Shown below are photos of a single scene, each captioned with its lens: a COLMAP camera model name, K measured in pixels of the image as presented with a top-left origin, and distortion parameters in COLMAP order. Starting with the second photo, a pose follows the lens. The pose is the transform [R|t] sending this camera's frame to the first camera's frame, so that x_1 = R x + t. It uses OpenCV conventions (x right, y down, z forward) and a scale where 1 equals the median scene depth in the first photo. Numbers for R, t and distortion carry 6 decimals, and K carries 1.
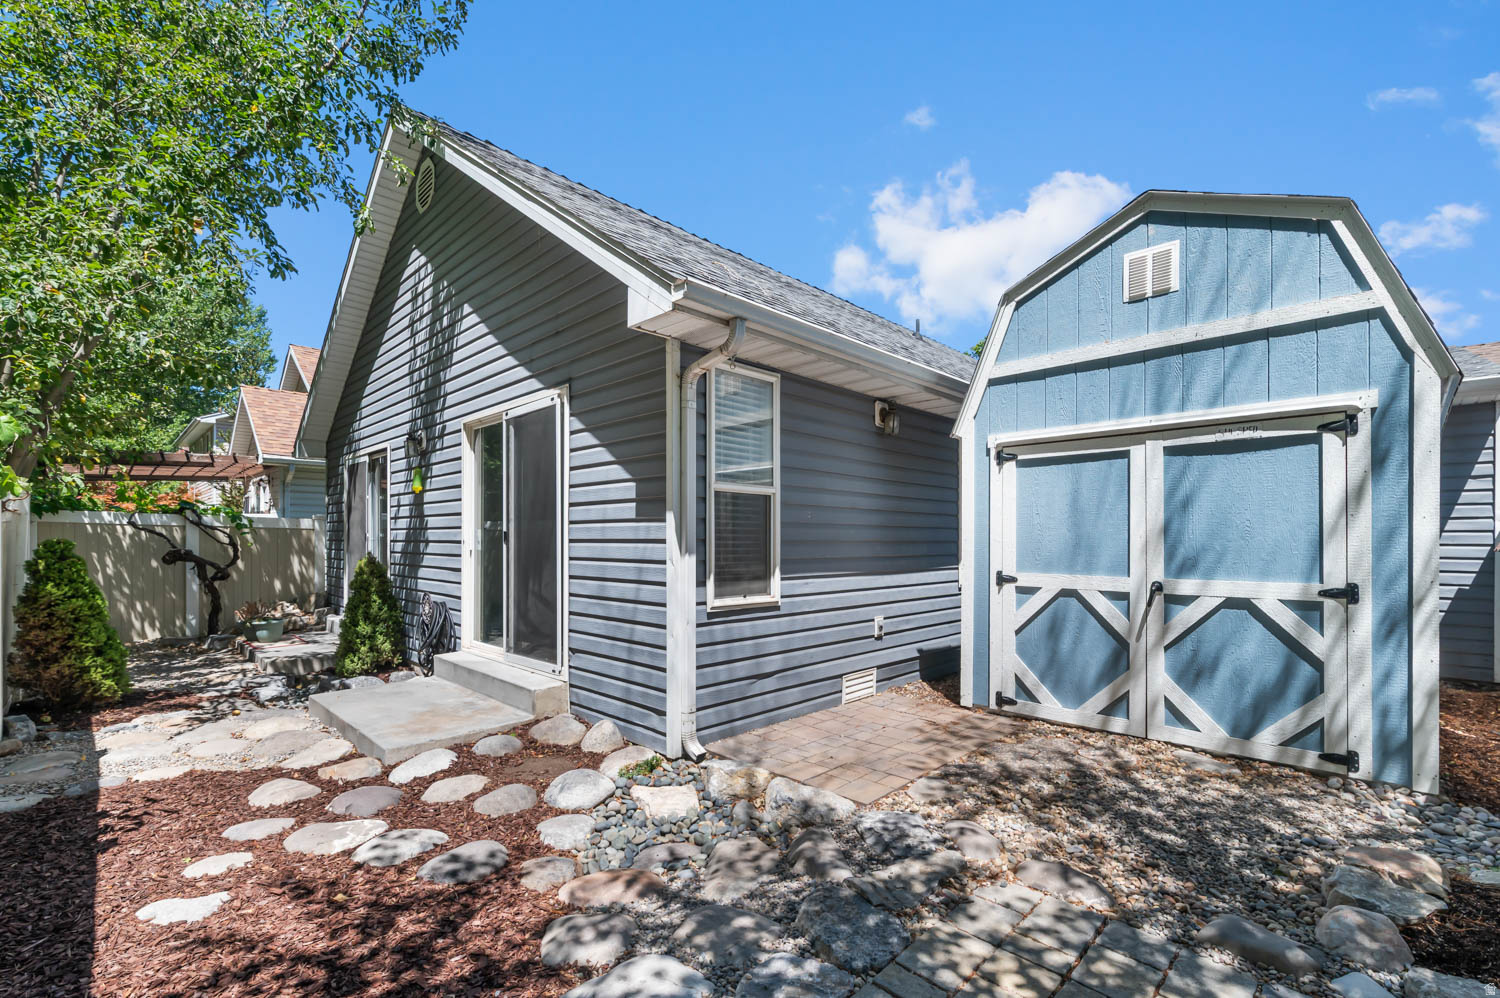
lens RADIAL K [[646.7, 0, 755.8], [0, 646.7, 541.9], [0, 0, 1]] dist [0.000540, -0.000490]
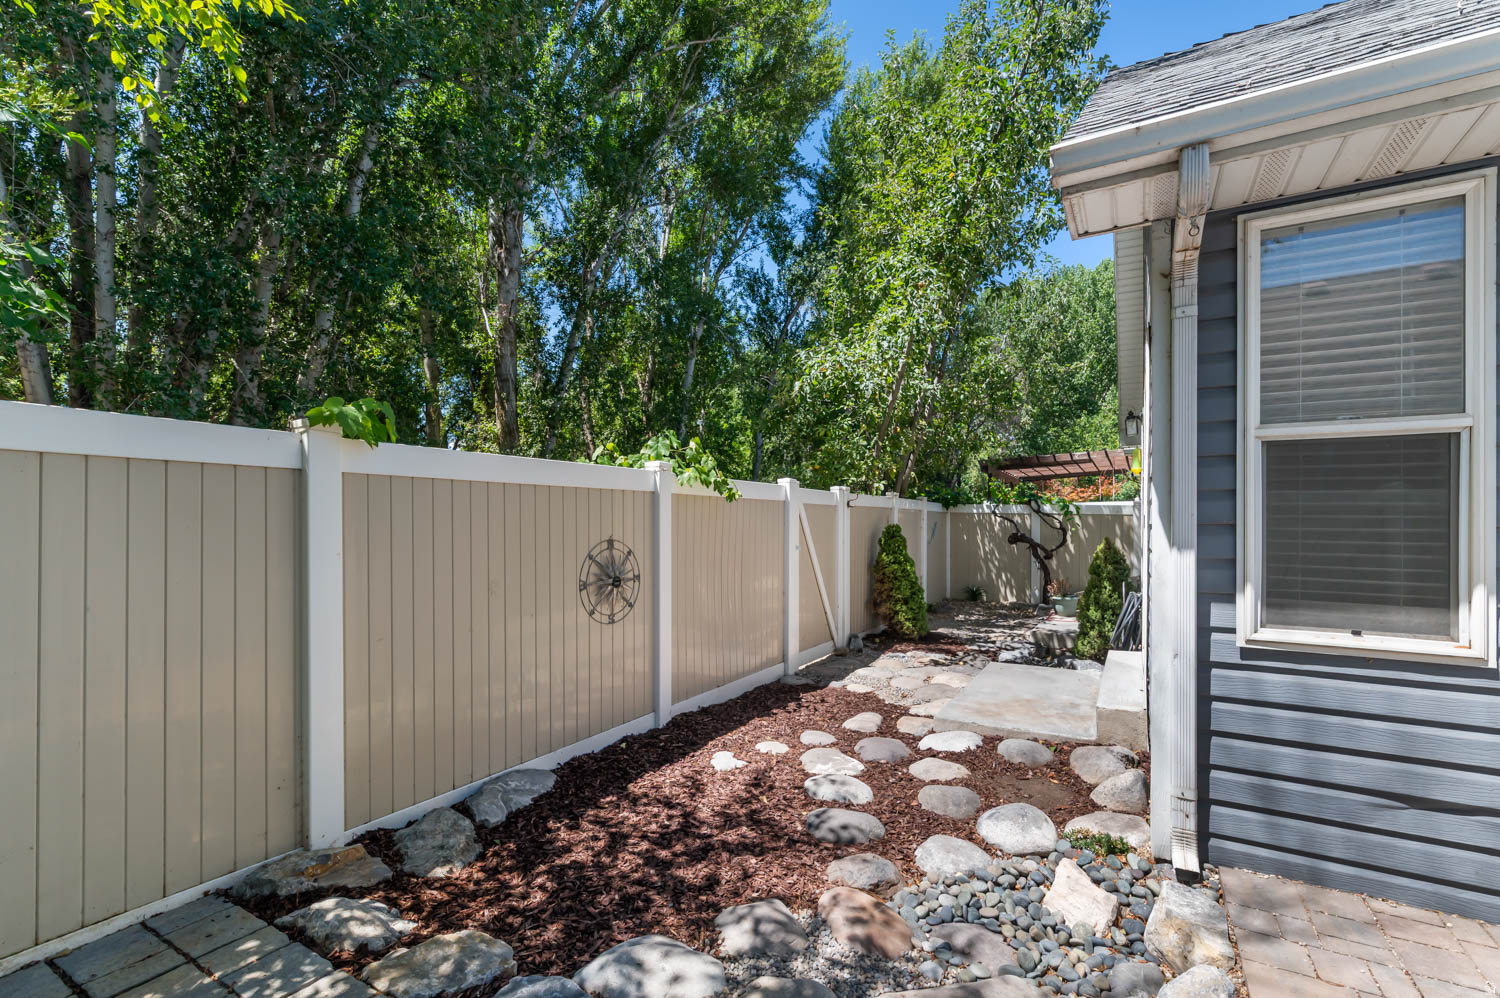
lens RADIAL K [[646.7, 0, 776.5], [0, 646.7, 521.9], [0, 0, 1]] dist [0.000540, -0.000490]
pose [[0.252289, -0.003760, -0.967645, 0.385317], [-0.005973, 0.999967, -0.005443, -0.000243], [0.967633, 0.007153, 0.252259, 0.425526]]
